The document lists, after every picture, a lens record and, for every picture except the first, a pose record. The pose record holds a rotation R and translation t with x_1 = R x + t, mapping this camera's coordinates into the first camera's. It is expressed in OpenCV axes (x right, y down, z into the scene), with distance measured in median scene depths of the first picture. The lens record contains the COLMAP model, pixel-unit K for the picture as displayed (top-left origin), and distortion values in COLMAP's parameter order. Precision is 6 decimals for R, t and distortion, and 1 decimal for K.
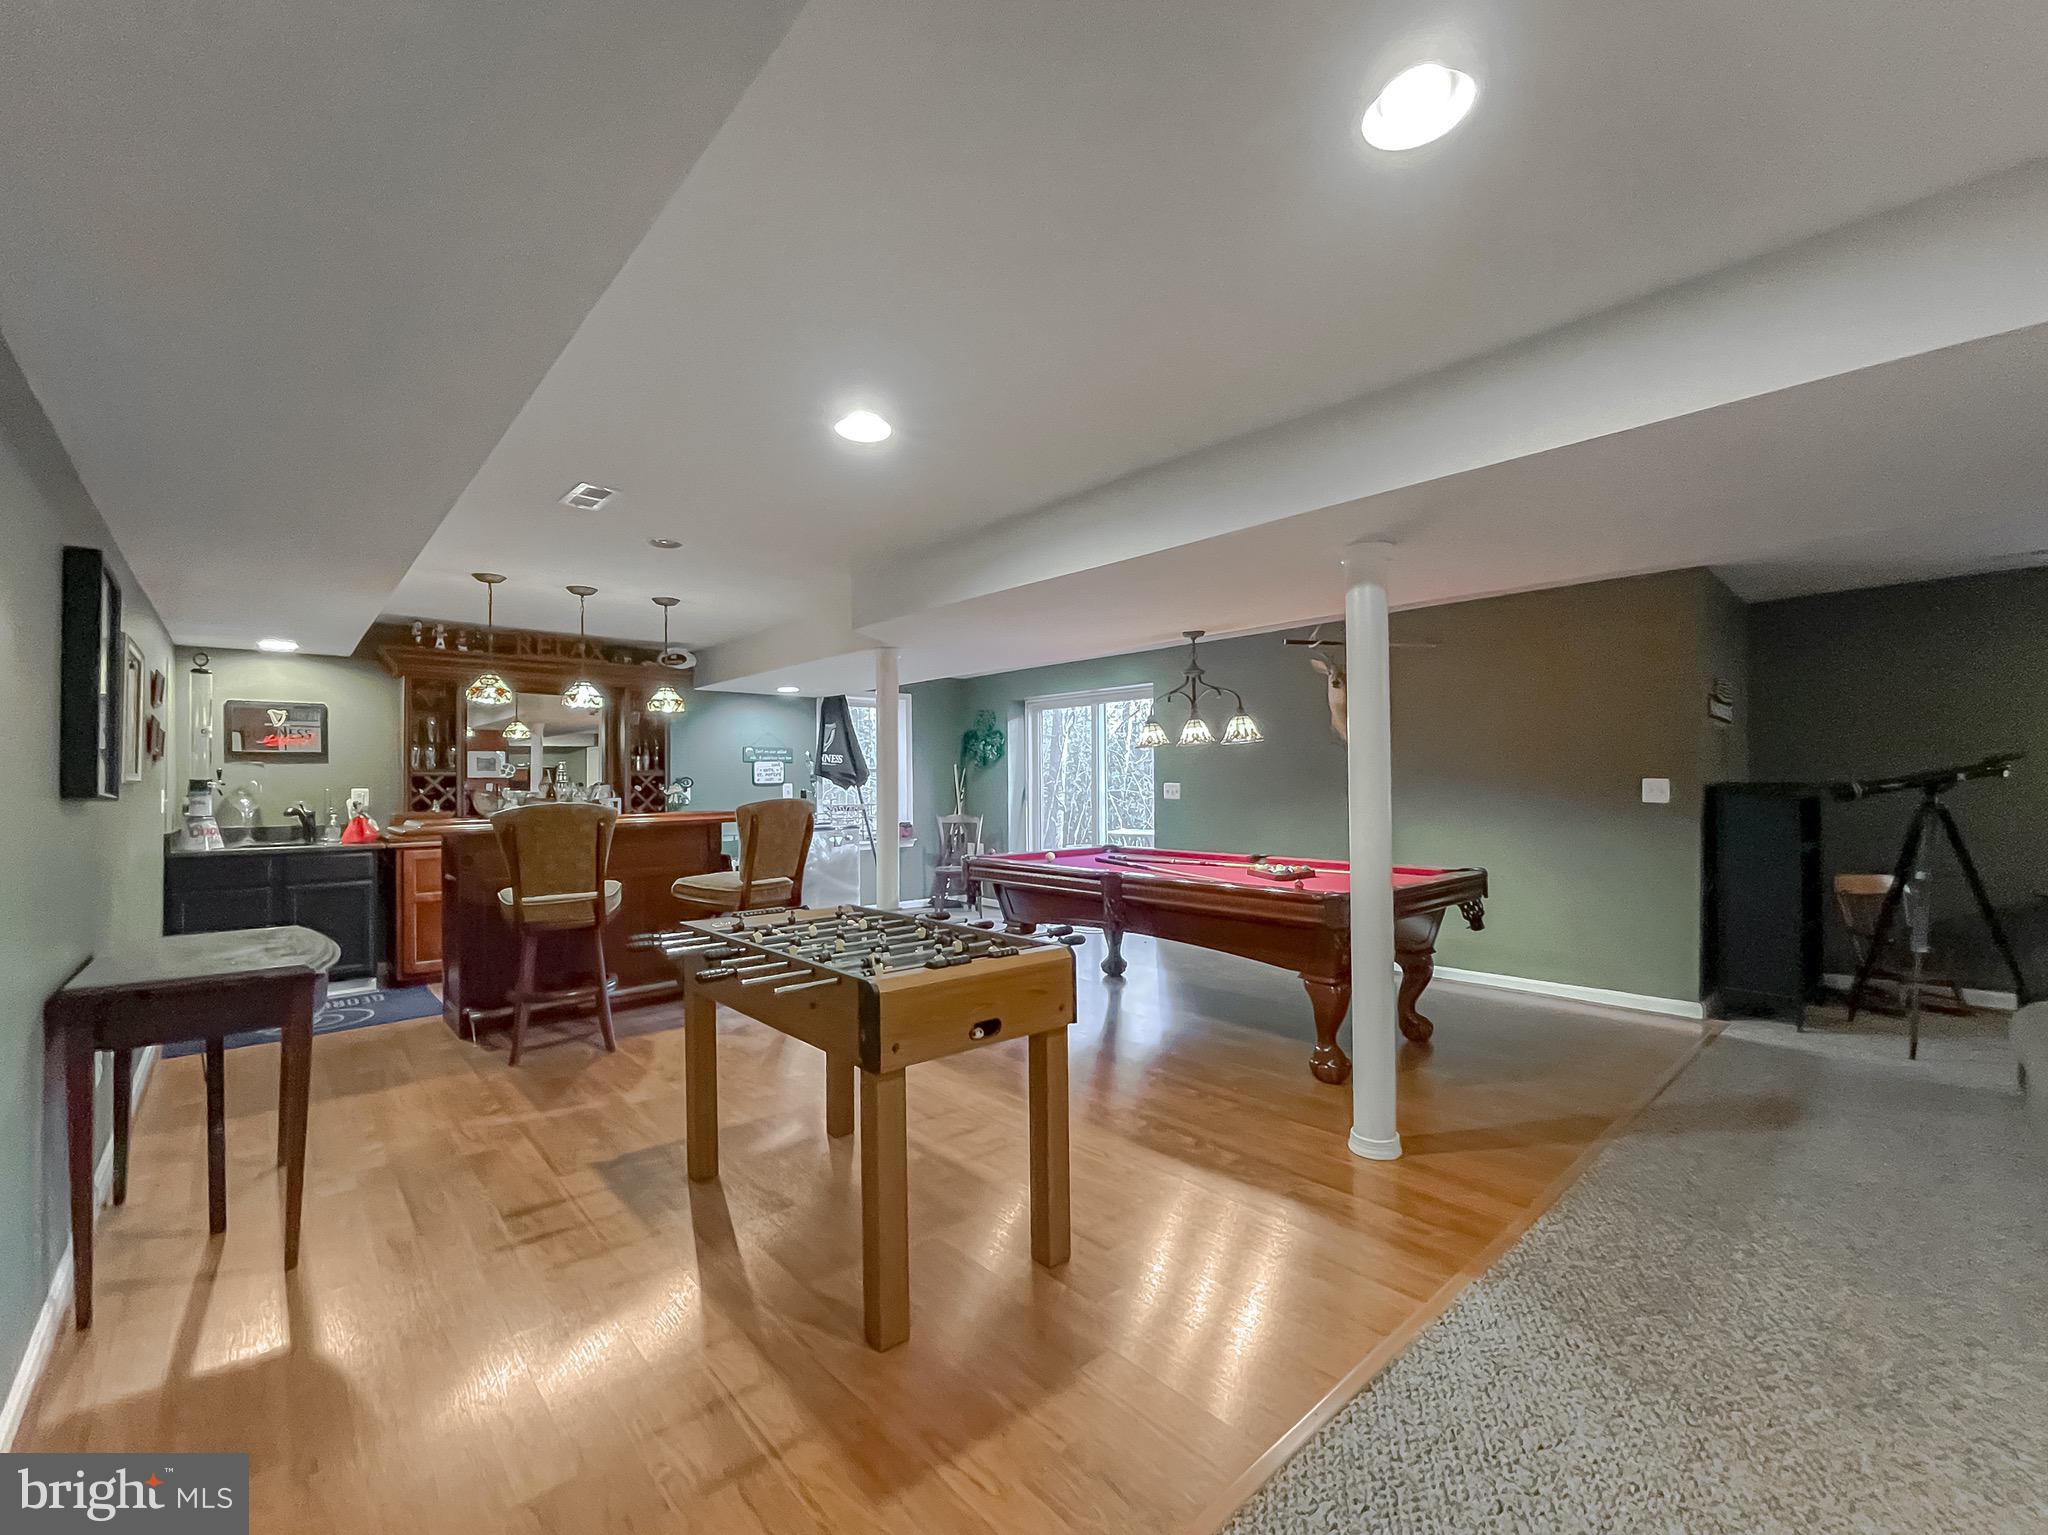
lens RADIAL K [[865.9, 0, 1024.0], [0, 865.9, 767.5], [0, 0, 1]] dist [0.002123, 0.000128]
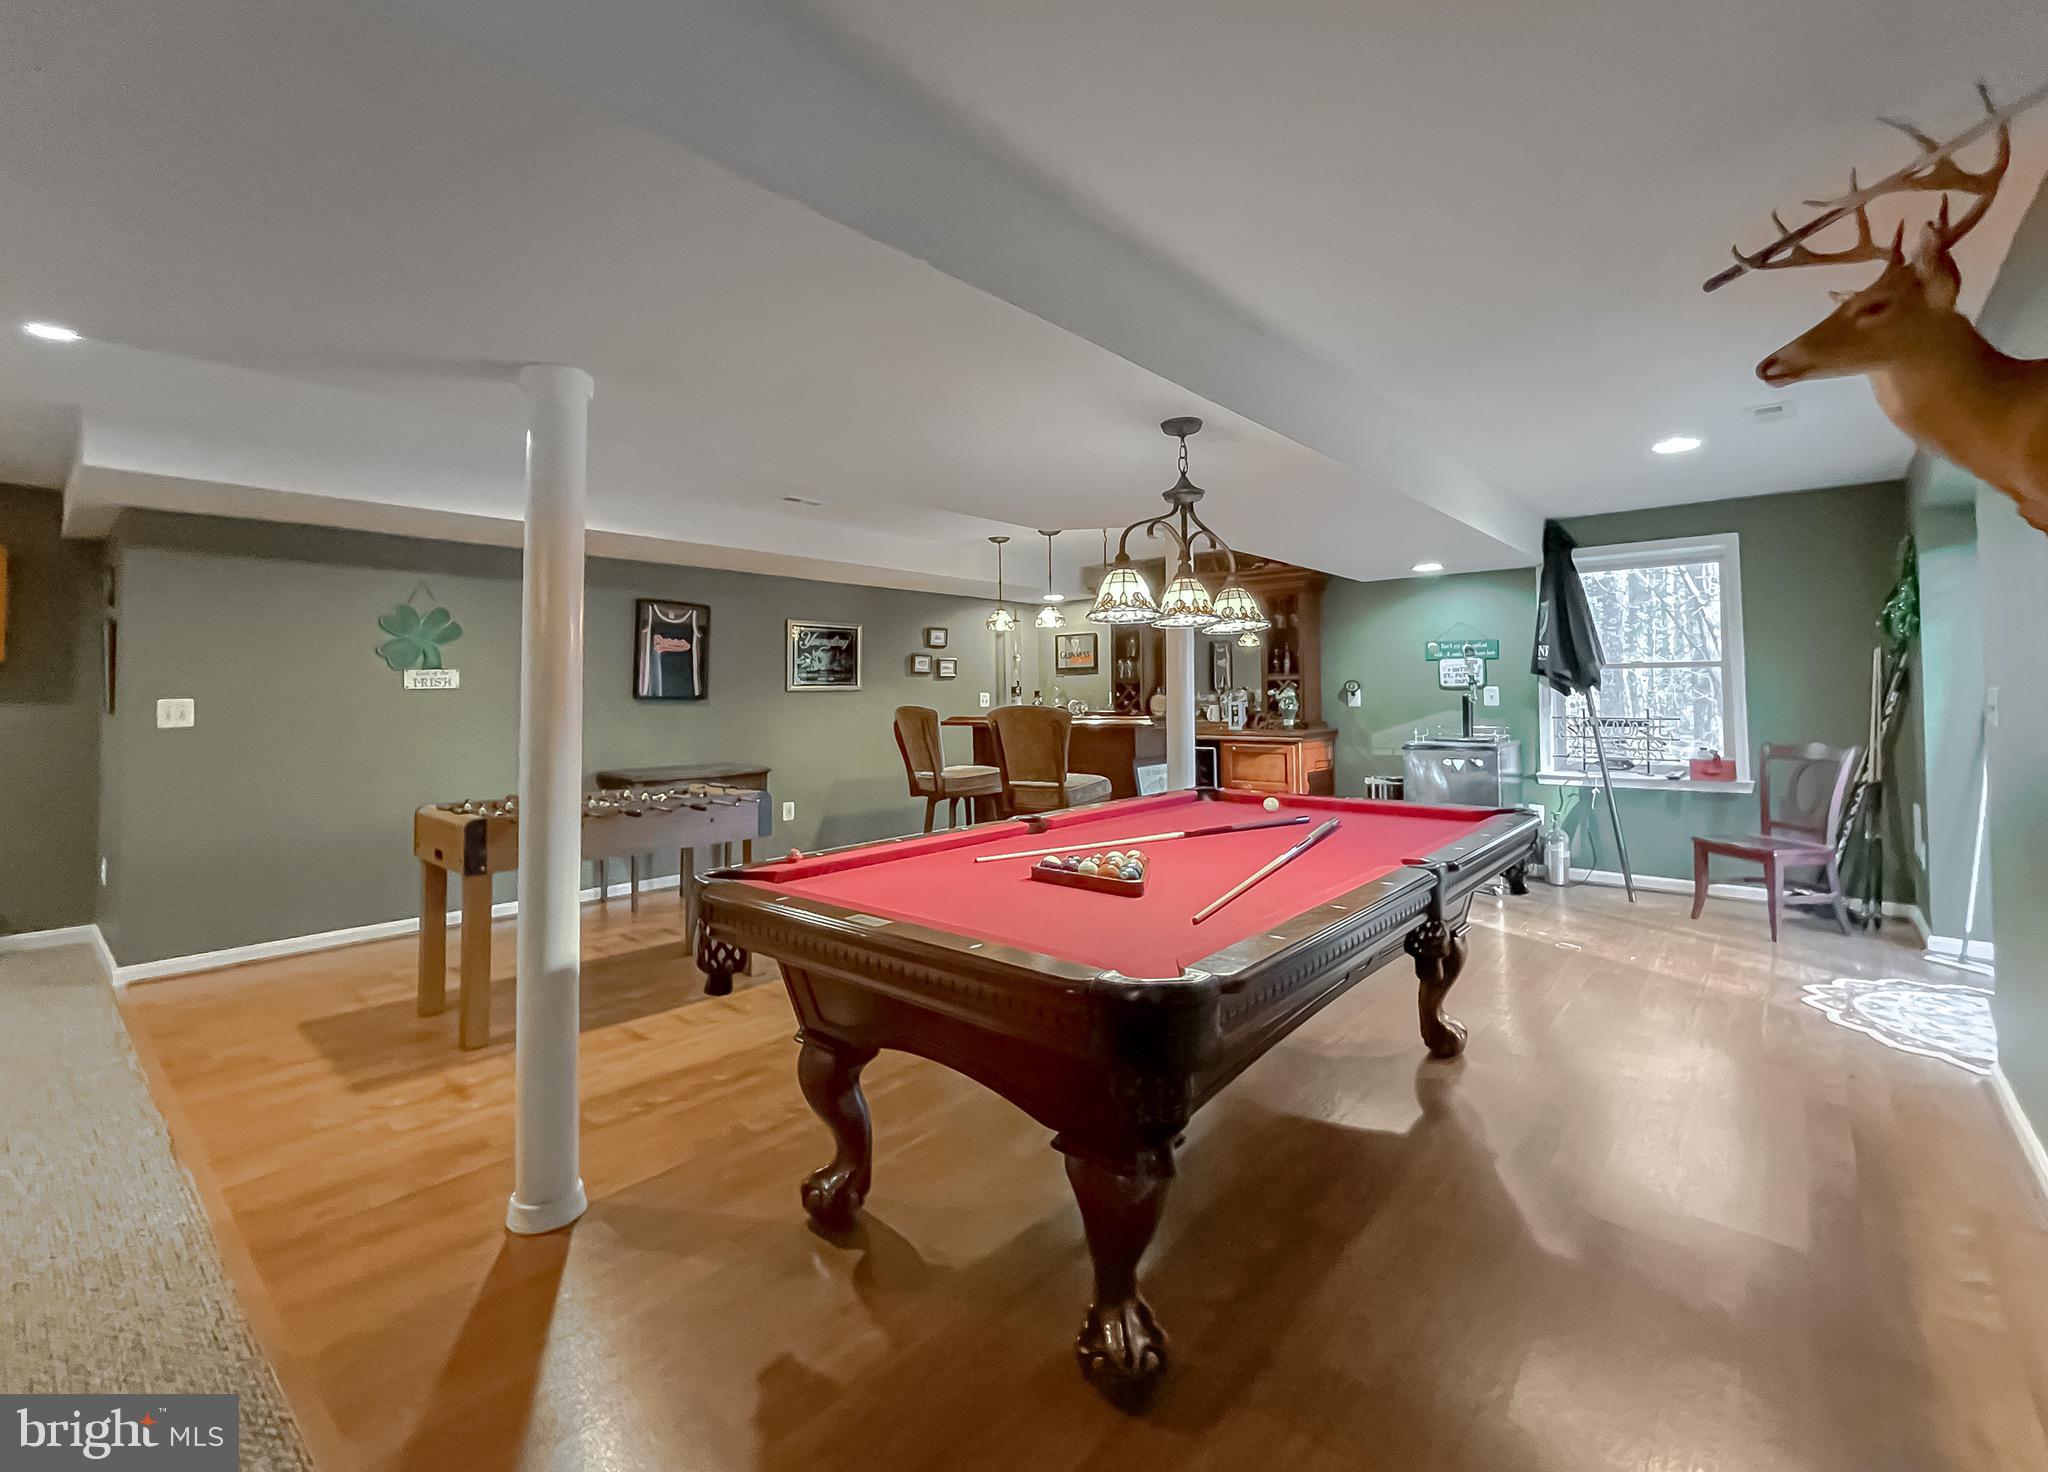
lens RADIAL K [[880.7, 0, 1005.3], [0, 880.7, 663.3], [0, 0, 1]] dist [0.001208, 0.000121]
pose [[0.114039, -0.027454, -0.993097, 0.777779], [0.024761, 0.999386, -0.024785, 0.011814], [0.993168, -0.021763, 0.114648, 0.861118]]
